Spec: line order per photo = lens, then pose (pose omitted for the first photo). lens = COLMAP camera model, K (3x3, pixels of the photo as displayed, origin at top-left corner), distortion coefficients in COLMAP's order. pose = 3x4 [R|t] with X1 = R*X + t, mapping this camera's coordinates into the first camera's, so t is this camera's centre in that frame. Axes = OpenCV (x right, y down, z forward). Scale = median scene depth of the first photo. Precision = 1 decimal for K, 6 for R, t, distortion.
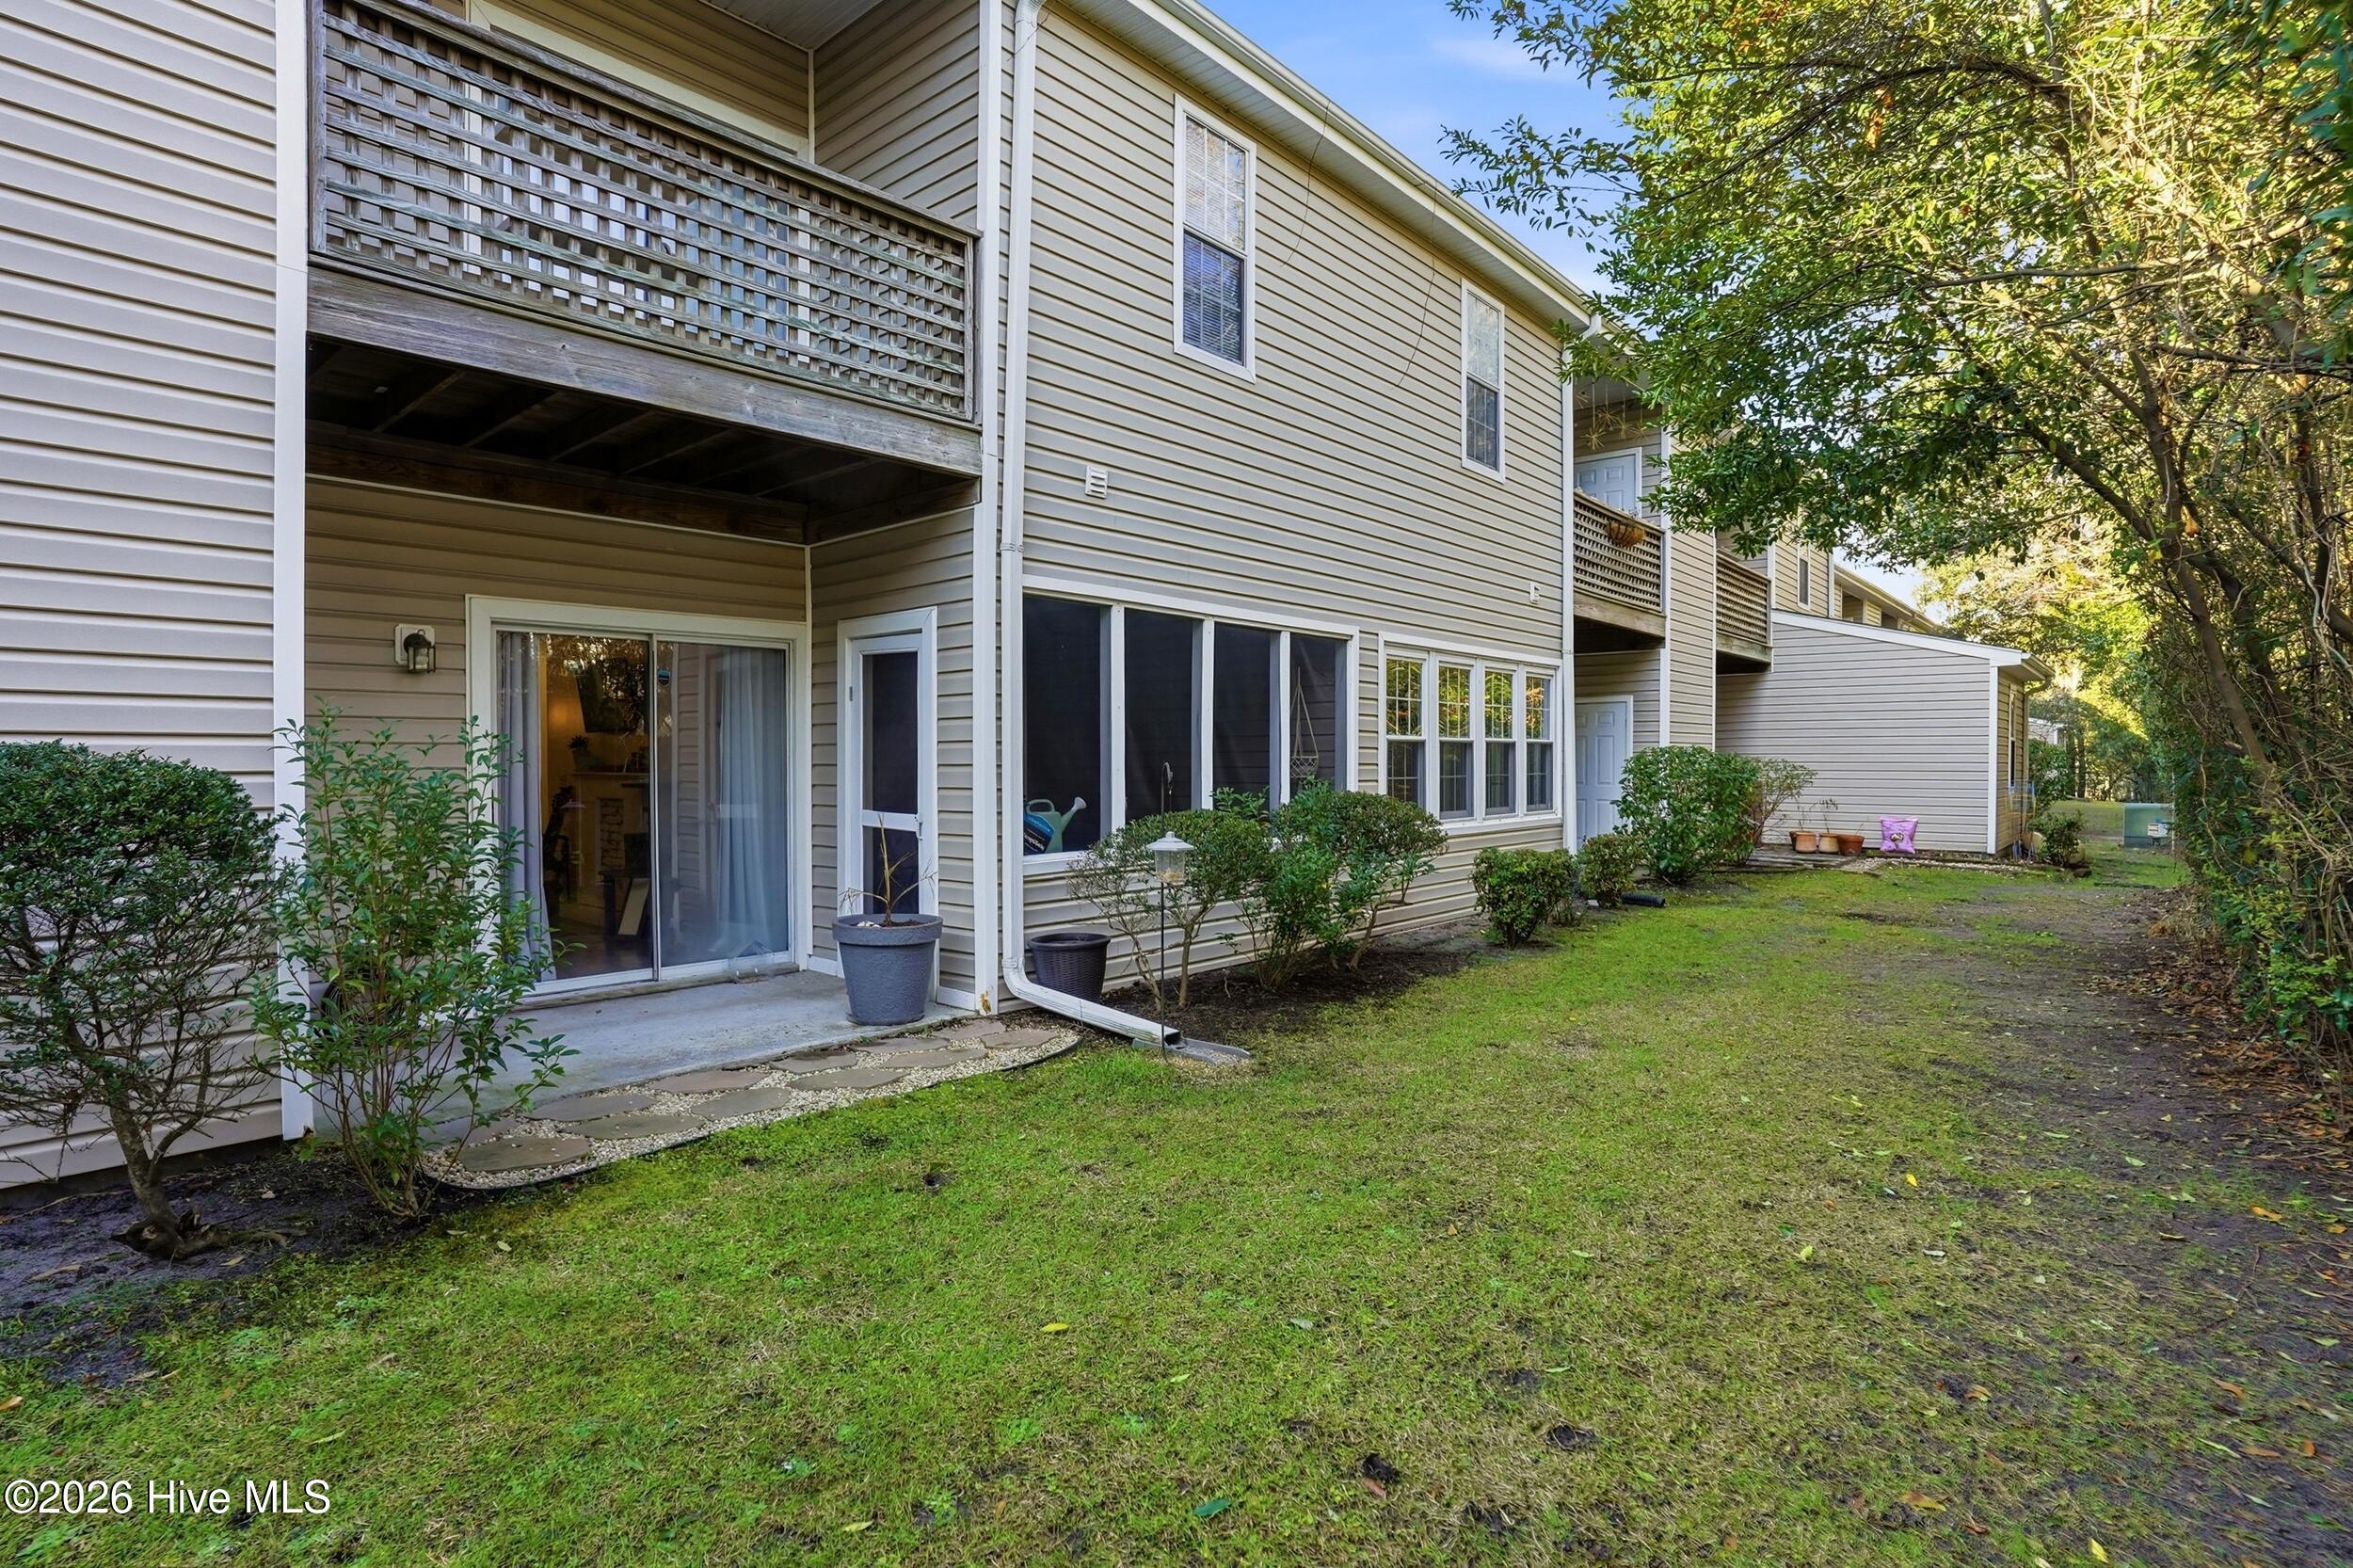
lens RADIAL K [[1178.9, 0, 1163.0], [0, 1178.9, 775.4], [0, 0, 1]] dist [-0.073570, 0.032837]
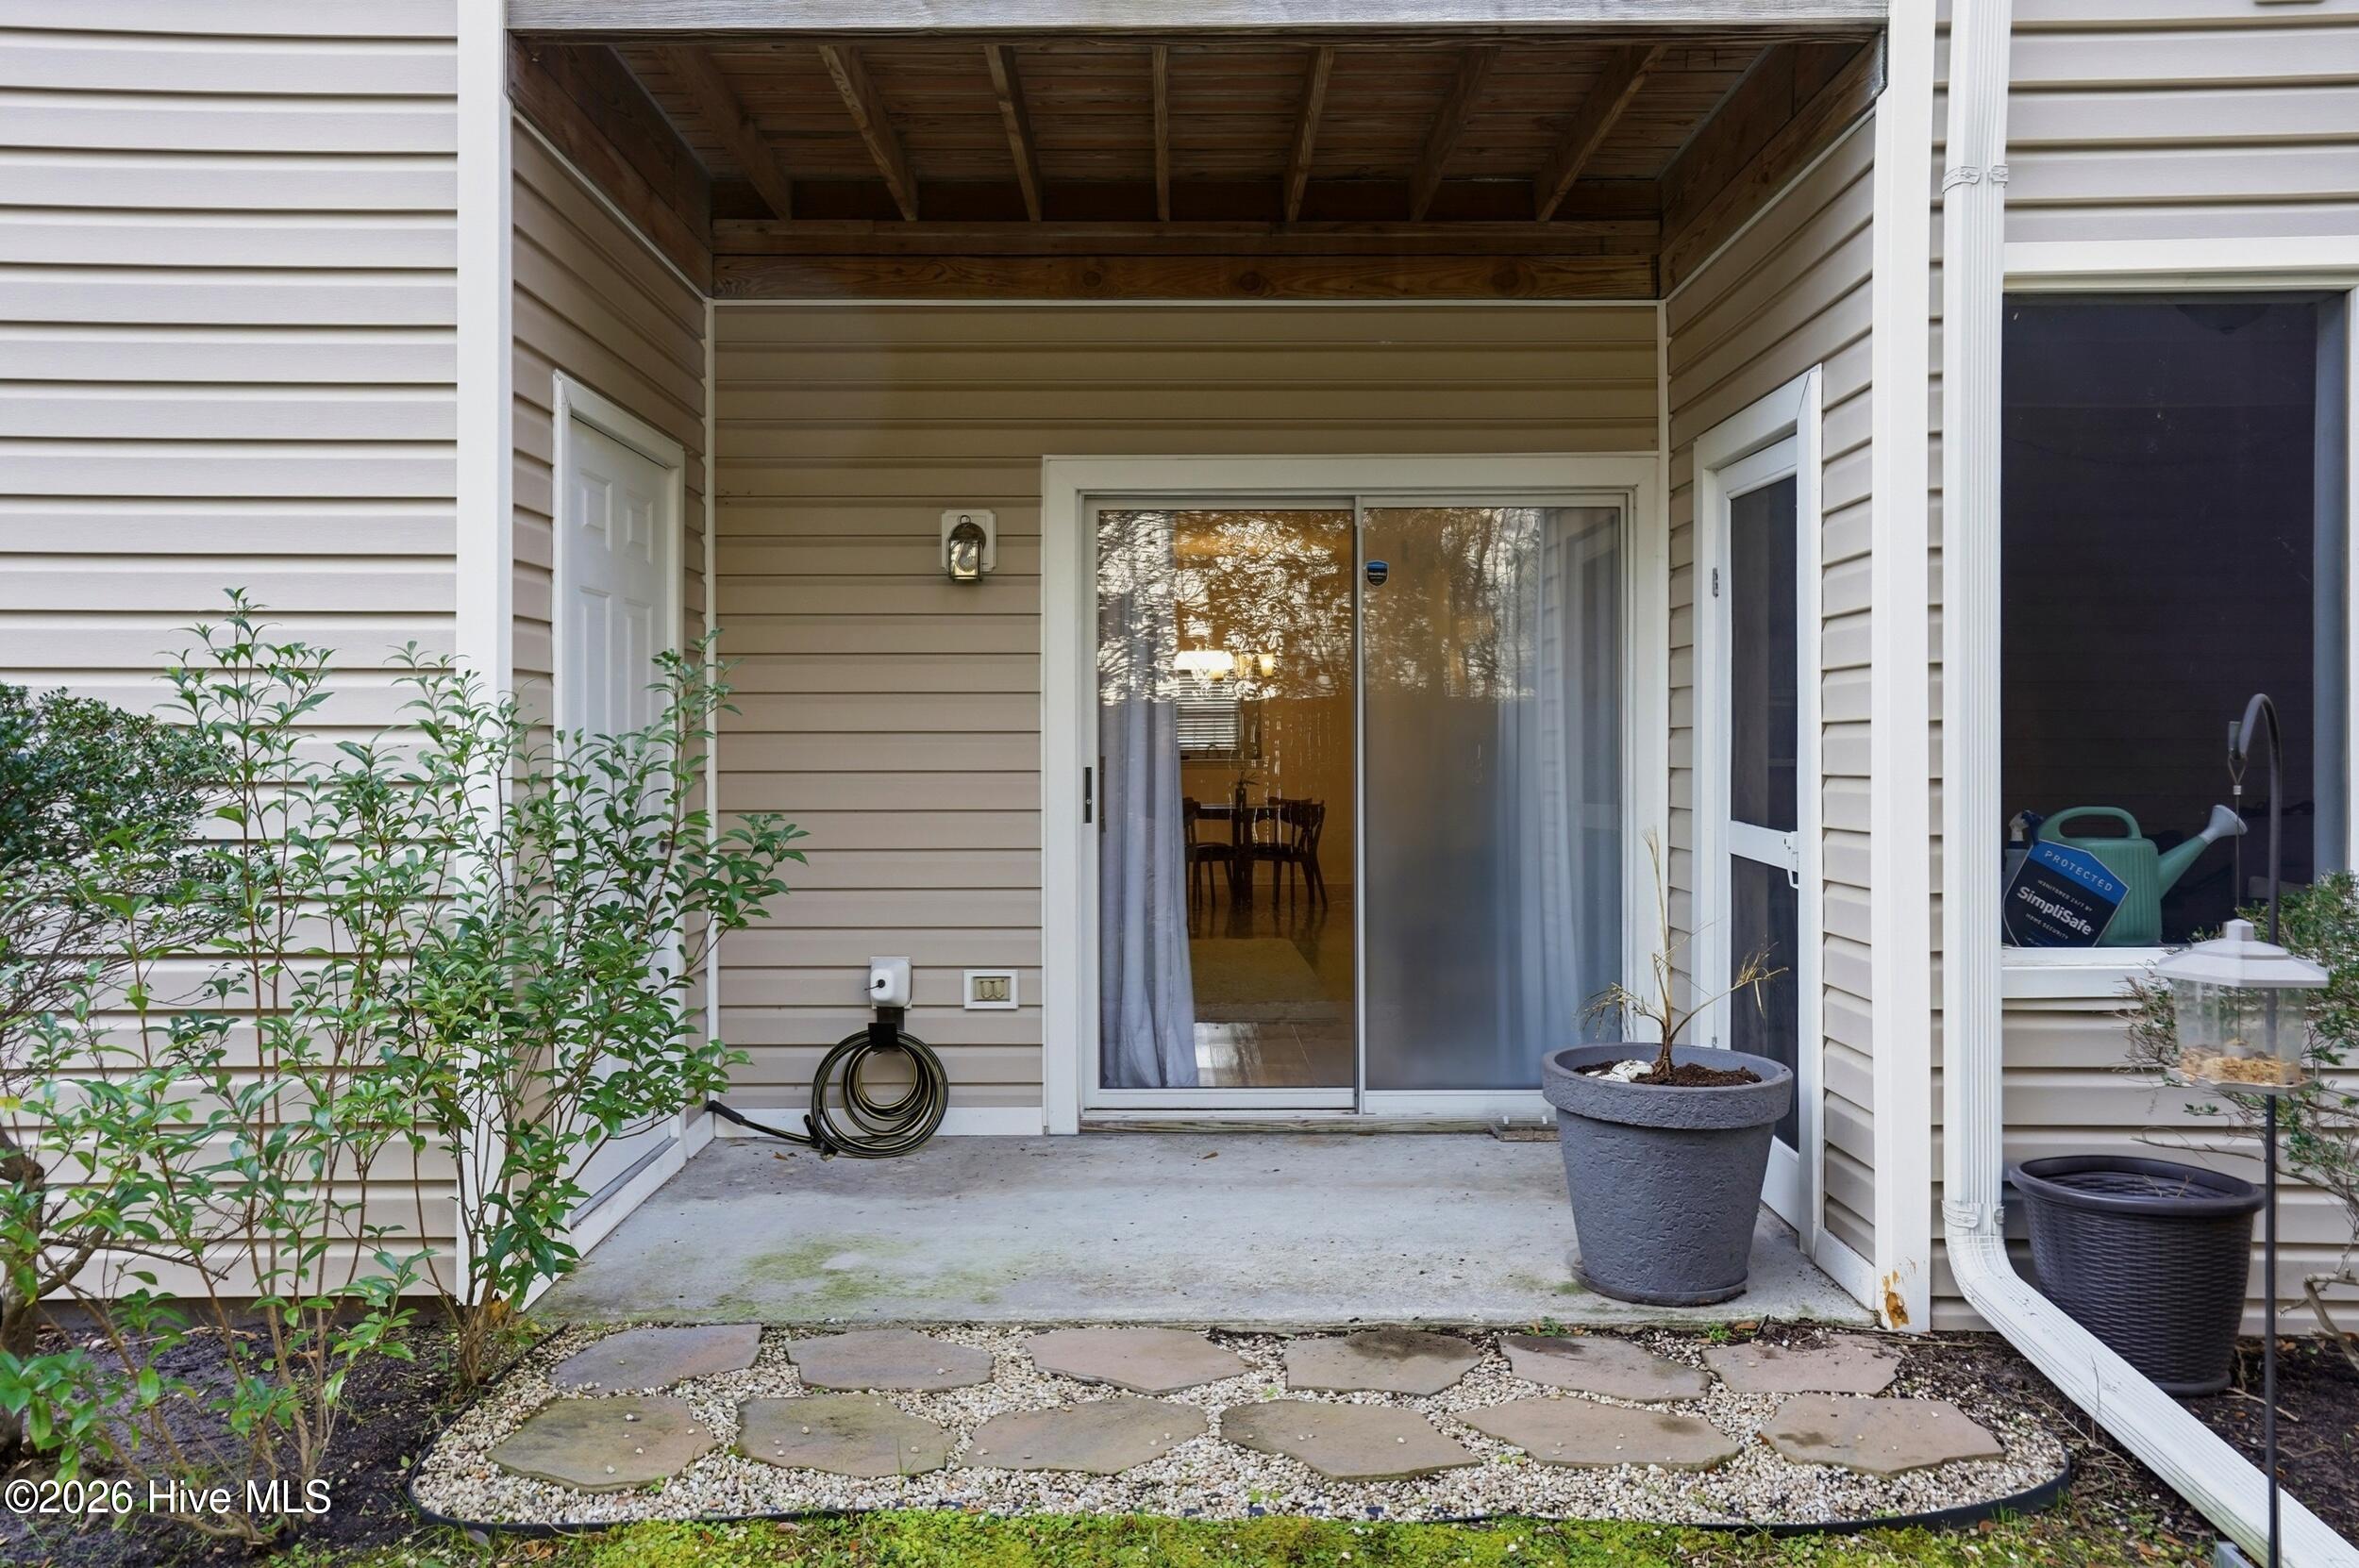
lens RADIAL K [[1683.4, 0, 1179.4], [0, 1683.4, 737.3], [0, 0, 1]] dist [0.002566, 0.001594]
pose [[0.666041, -0.003555, -0.745907, 0.120897], [-0.009617, 0.999865, -0.013352, 0.007322], [0.745853, 0.016066, 0.665916, 0.409824]]
